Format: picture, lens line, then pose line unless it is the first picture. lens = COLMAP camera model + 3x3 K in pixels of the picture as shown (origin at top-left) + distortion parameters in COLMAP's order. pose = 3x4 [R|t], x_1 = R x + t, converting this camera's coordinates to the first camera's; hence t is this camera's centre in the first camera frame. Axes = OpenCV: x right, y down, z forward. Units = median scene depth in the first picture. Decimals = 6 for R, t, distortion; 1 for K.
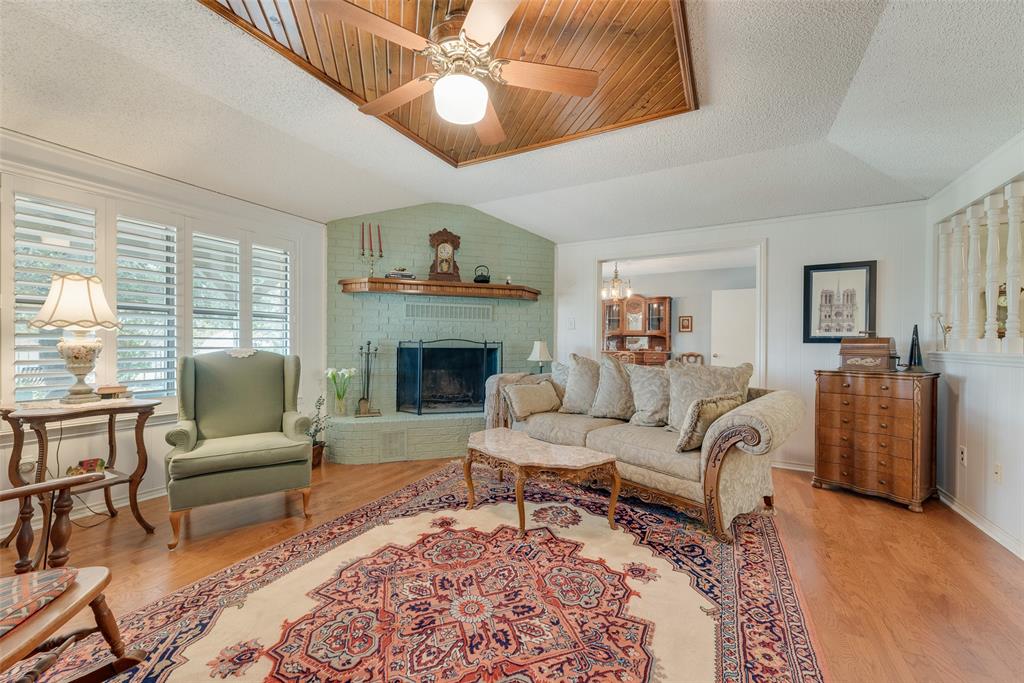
lens RADIAL K [[399.9, 0, 511.6], [0, 399.9, 343.1], [0, 0, 1]] dist [0.010563, -0.000697]
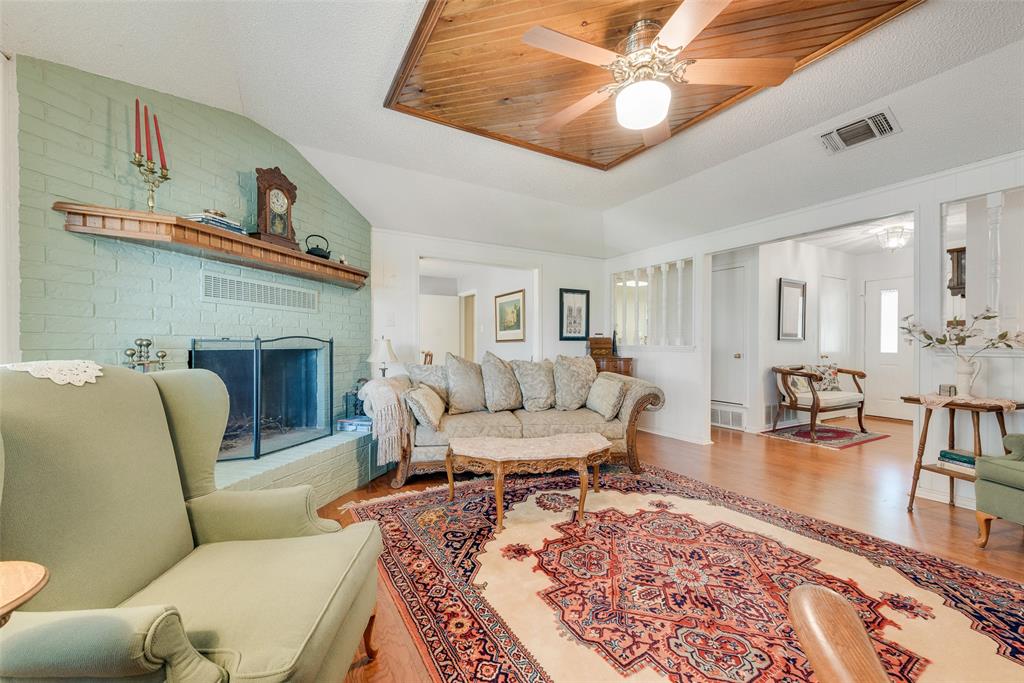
lens RADIAL K [[399.9, 0, 509.1], [0, 399.9, 342.3], [0, 0, 1]] dist [0.010563, -0.000697]
pose [[0.531384, -0.006268, 0.847108, -0.832136], [0.001877, 0.999979, 0.006222, -0.004771], [-0.847129, -0.001716, 0.531384, 0.516980]]
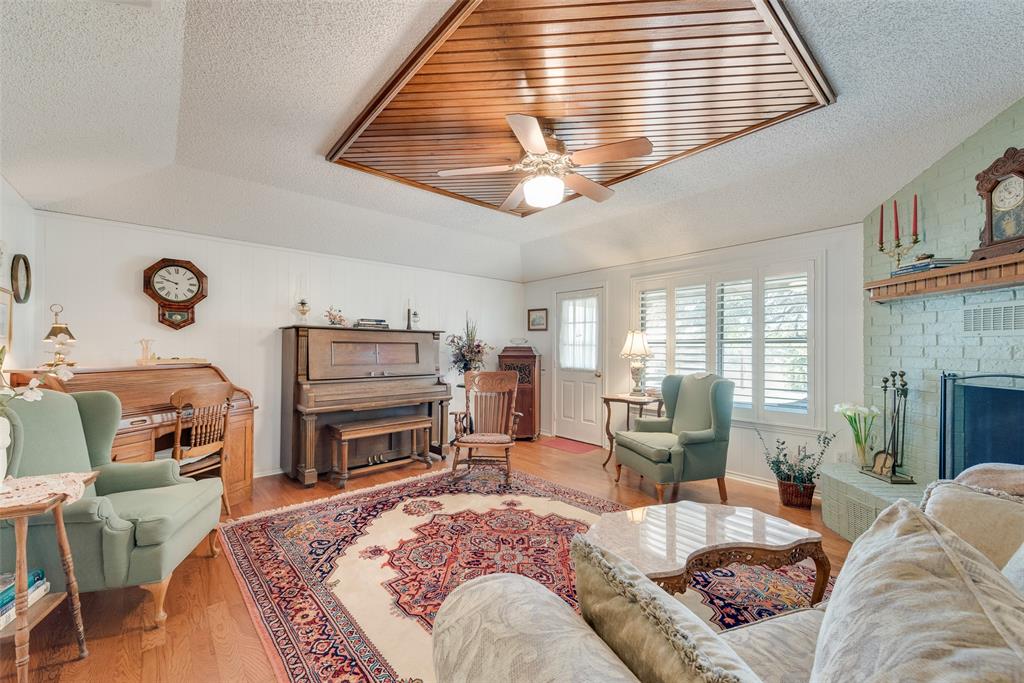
lens RADIAL K [[399.9, 0, 513.8], [0, 399.9, 346.3], [0, 0, 1]] dist [0.010563, -0.000697]
pose [[-0.339948, -0.009581, -0.940395, 0.794257], [-0.005948, 0.999950, -0.008037, -0.058634], [0.940425, 0.002861, -0.339988, 0.946240]]
